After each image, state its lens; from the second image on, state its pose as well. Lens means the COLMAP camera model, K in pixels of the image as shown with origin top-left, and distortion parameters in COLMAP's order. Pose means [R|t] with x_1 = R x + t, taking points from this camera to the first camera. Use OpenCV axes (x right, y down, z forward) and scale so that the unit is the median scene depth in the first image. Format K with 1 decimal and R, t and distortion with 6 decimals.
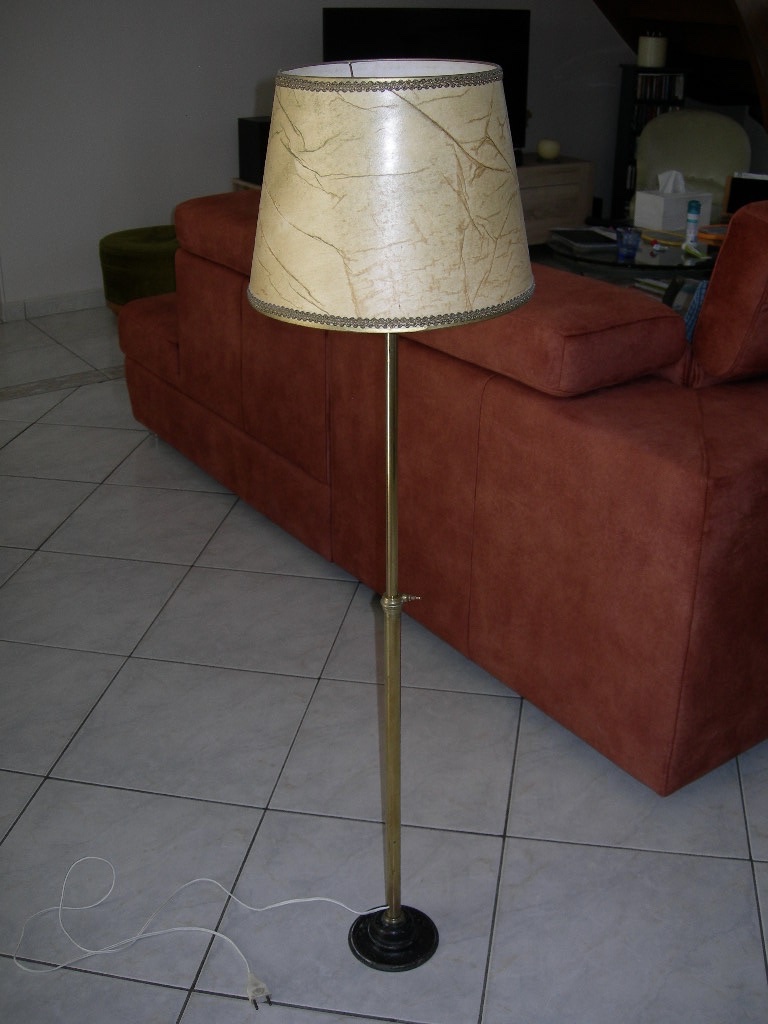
lens RADIAL K [[1116.3, 0, 405.2], [0, 1116.3, 512.3], [0, 0, 1]] dist [-0.183225, 0.033943]
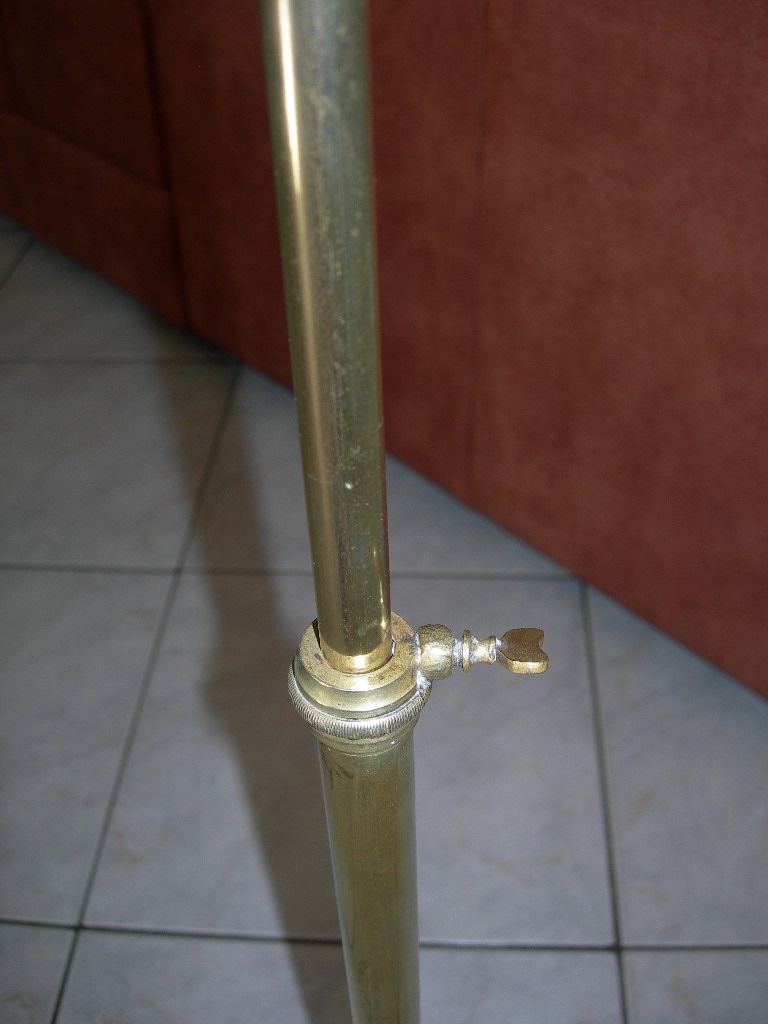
lens RADIAL K [[1116.3, 0, 405.2], [0, 1116.3, 512.3], [0, 0, 1]] dist [-0.183225, 0.033943]
pose [[0.993221, -0.091611, 0.071555, -0.010301], [0.072205, 0.968611, 0.237863, 0.013228], [-0.091100, -0.231084, 0.968659, 0.609776]]
